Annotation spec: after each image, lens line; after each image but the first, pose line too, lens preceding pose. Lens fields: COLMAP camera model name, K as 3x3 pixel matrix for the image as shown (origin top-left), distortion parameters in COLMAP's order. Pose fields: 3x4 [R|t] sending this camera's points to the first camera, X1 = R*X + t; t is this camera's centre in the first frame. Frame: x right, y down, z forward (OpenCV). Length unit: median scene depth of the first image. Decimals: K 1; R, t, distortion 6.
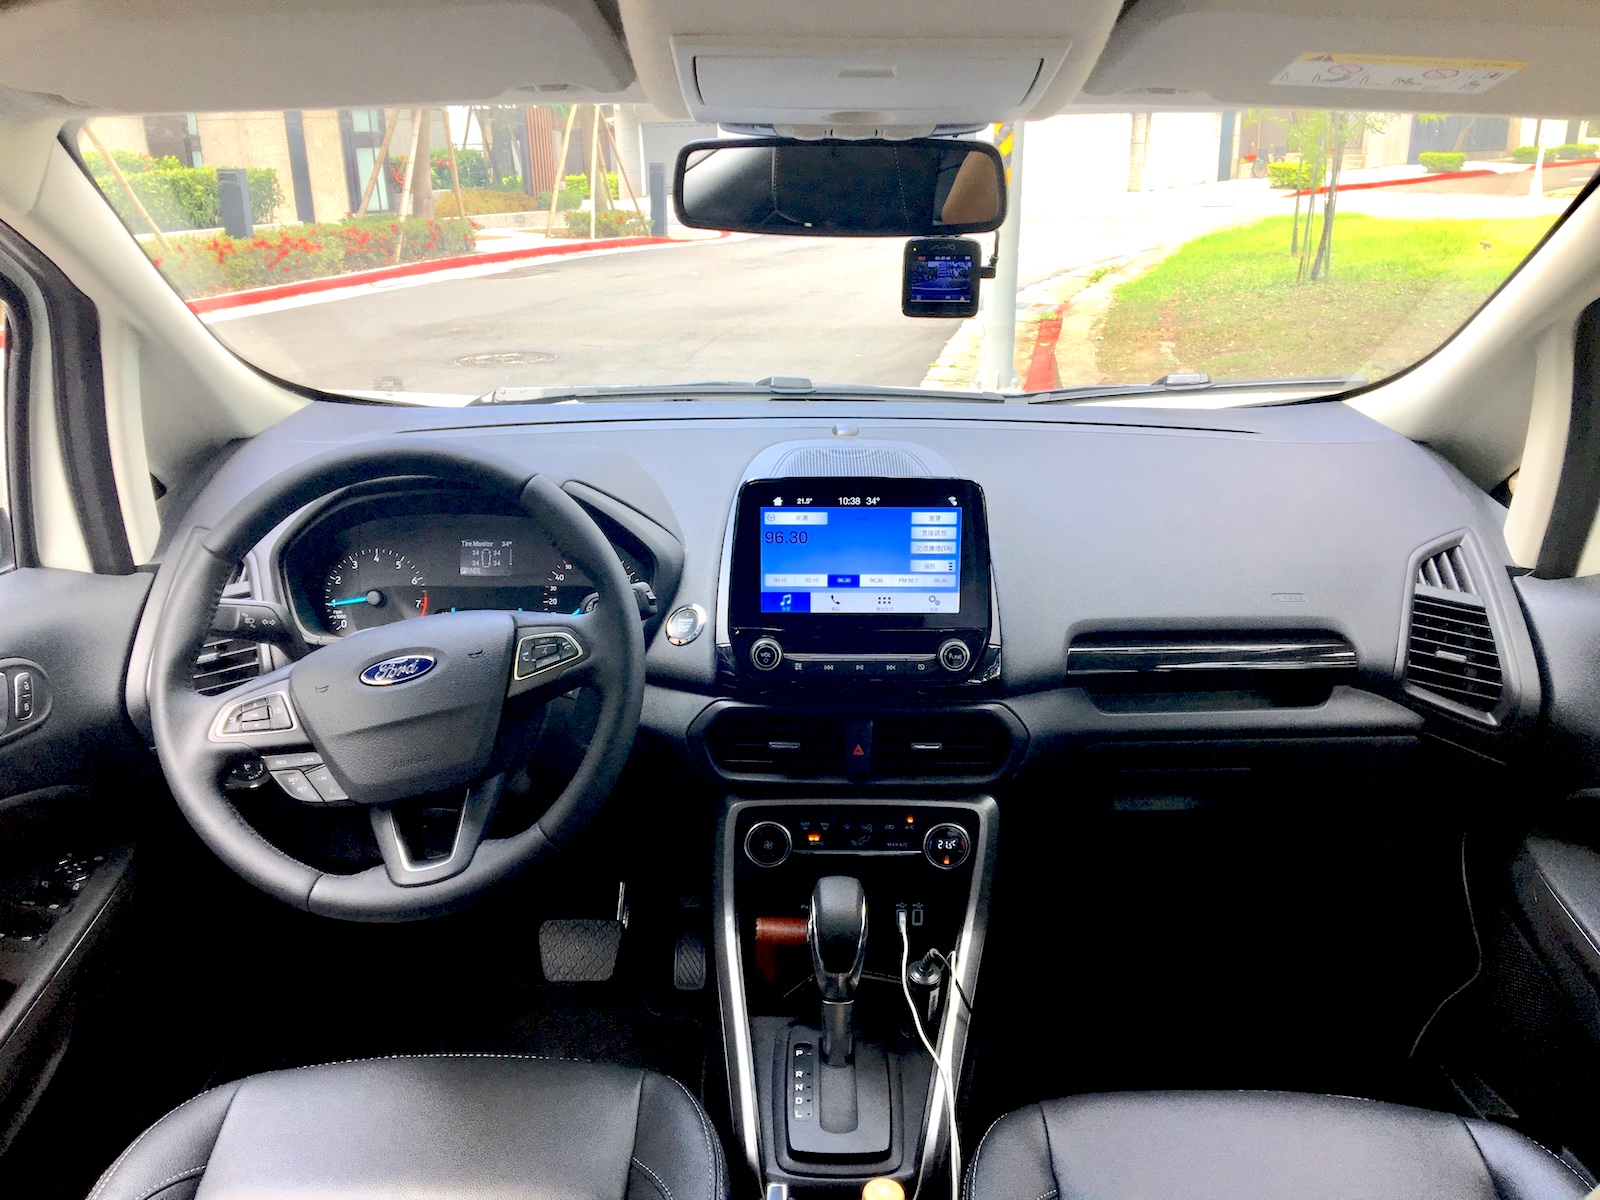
lens RADIAL K [[1341.6, 0, 810.7], [0, 1341.6, 588.0], [0, 0, 1]] dist [0.090450, -0.101576]
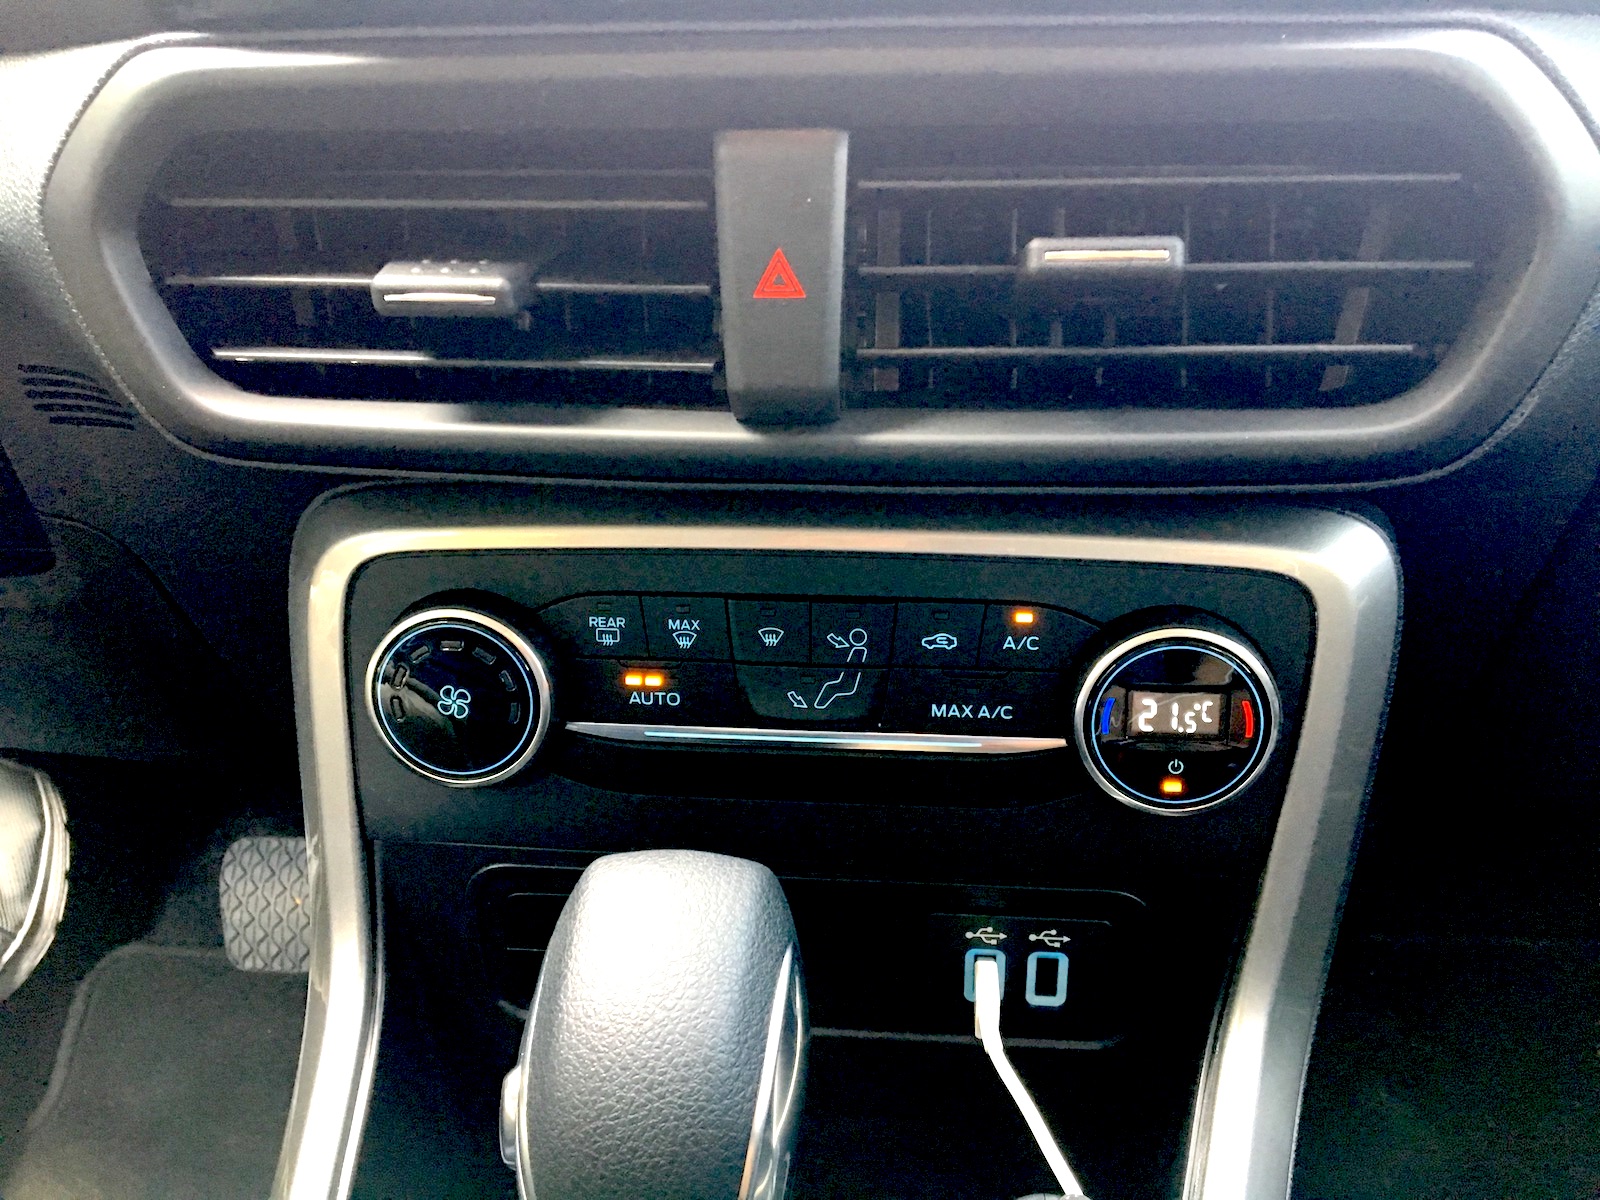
lens RADIAL K [[1341.6, 0, 810.7], [0, 1341.6, 588.0], [0, 0, 1]] dist [0.090450, -0.101576]
pose [[0.992963, 0.007984, -0.118160, 0.064793], [0.007267, 0.991737, 0.128083, 0.135724], [0.118206, -0.128041, 0.984699, 0.752733]]
